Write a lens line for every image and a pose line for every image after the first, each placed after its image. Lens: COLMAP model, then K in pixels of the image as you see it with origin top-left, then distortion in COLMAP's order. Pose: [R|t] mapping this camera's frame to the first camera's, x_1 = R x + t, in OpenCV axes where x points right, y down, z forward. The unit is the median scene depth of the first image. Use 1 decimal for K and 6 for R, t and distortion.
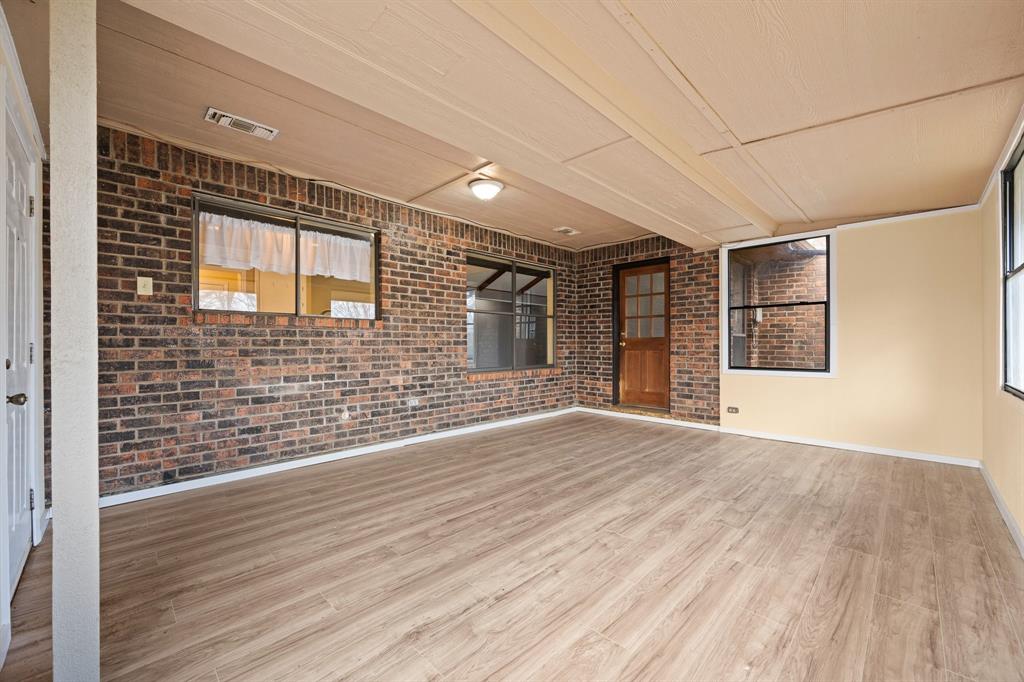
lens RADIAL K [[404.9, 0, 513.9], [0, 404.9, 343.6], [0, 0, 1]] dist [0.001754, 0.000143]
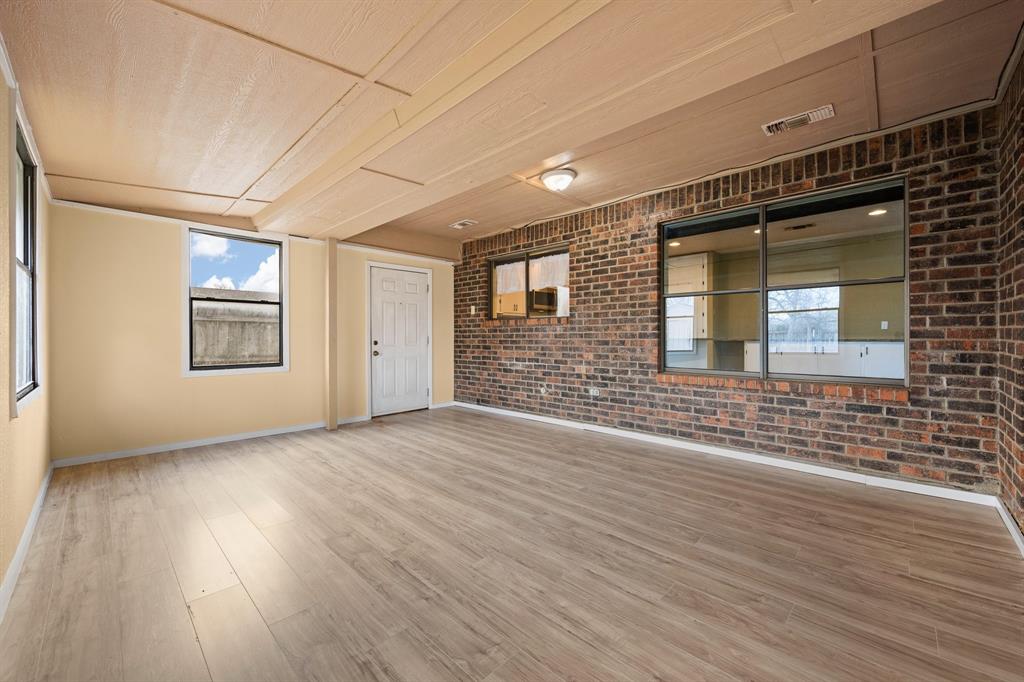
lens RADIAL K [[404.9, 0, 511.2], [0, 404.9, 335.9], [0, 0, 1]] dist [0.001754, 0.000143]
pose [[0.004263, 0.001451, -0.999990, 0.931181], [0.004634, 0.999988, 0.001471, -0.004855], [0.999980, -0.004640, 0.004257, 0.895736]]
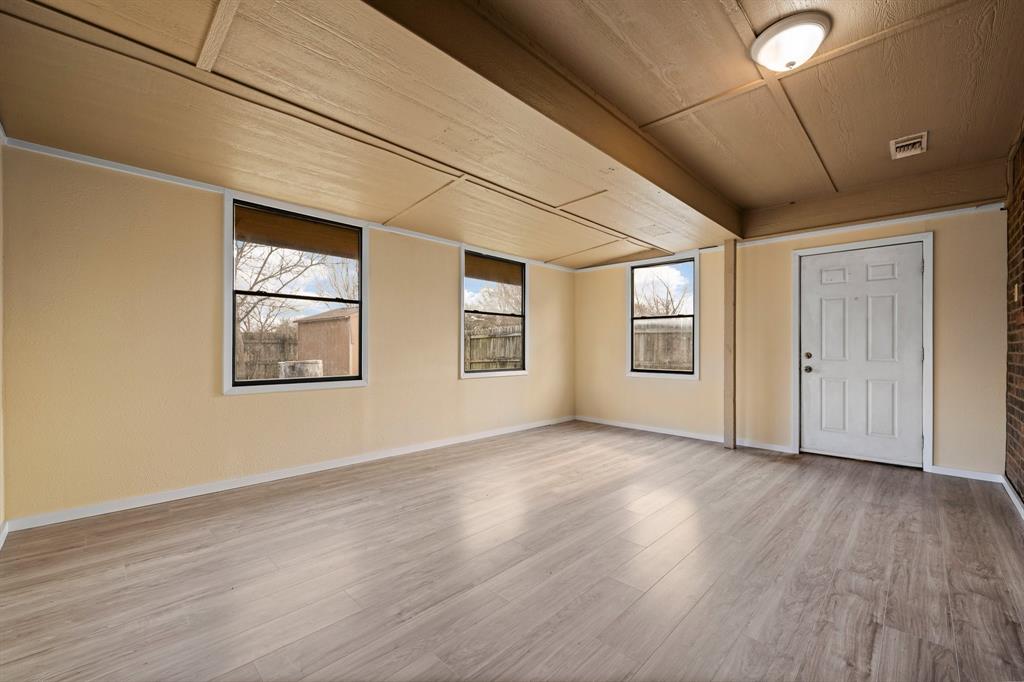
lens RADIAL K [[420.4, 0, 509.4], [0, 420.4, 345.3], [0, 0, 1]] dist [0.001060, -0.000006]
pose [[-0.999997, -0.000655, 0.002210, 0.287675], [-0.000666, 0.999988, -0.004920, -0.001284], [-0.002207, -0.004921, -0.999985, 1.559664]]
